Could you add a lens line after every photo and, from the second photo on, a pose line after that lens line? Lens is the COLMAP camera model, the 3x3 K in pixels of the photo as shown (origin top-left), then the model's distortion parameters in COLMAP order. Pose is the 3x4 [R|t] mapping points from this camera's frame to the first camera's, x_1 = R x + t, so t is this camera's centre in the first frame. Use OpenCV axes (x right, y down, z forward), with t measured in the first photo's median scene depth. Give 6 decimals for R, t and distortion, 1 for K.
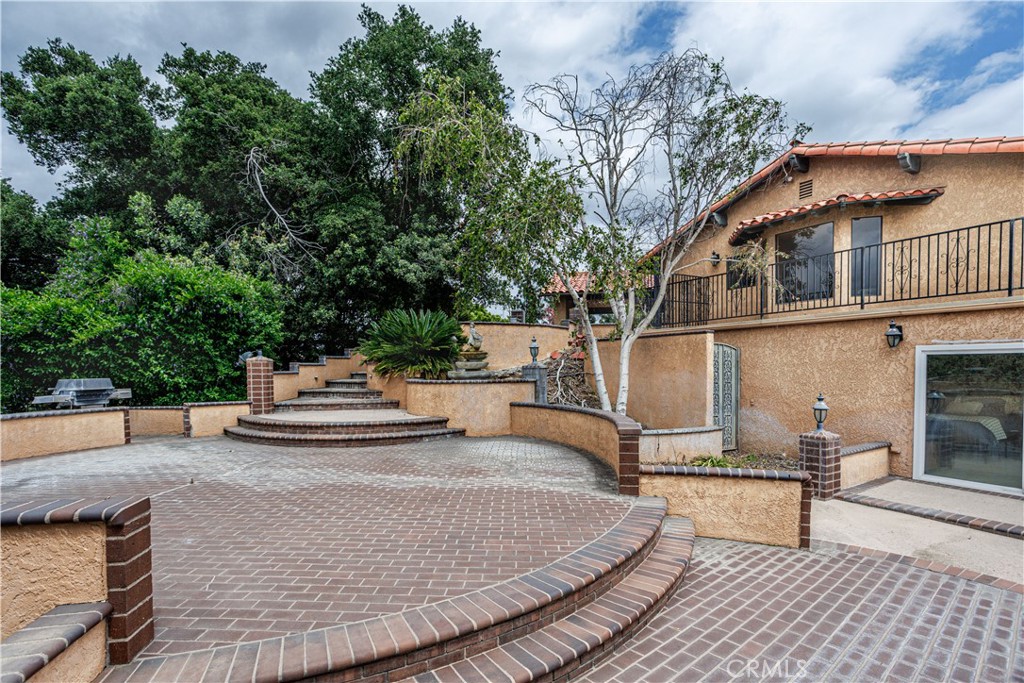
lens RADIAL K [[547.7, 0, 510.4], [0, 547.7, 379.0], [0, 0, 1]] dist [-0.040756, 0.045243]
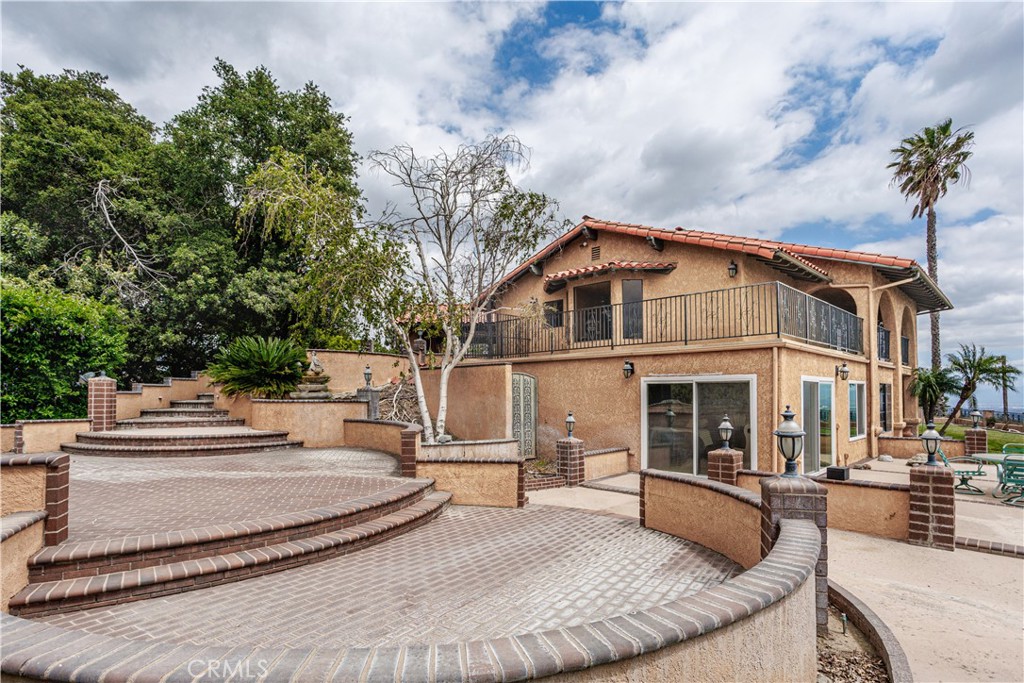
lens RADIAL K [[547.7, 0, 510.4], [0, 547.7, 379.0], [0, 0, 1]] dist [-0.040756, 0.045243]
pose [[0.971228, 0.016937, 0.237549, 0.061006], [-0.005401, 0.998778, -0.049129, 0.010902], [-0.238091, 0.046432, 0.970132, -0.219454]]
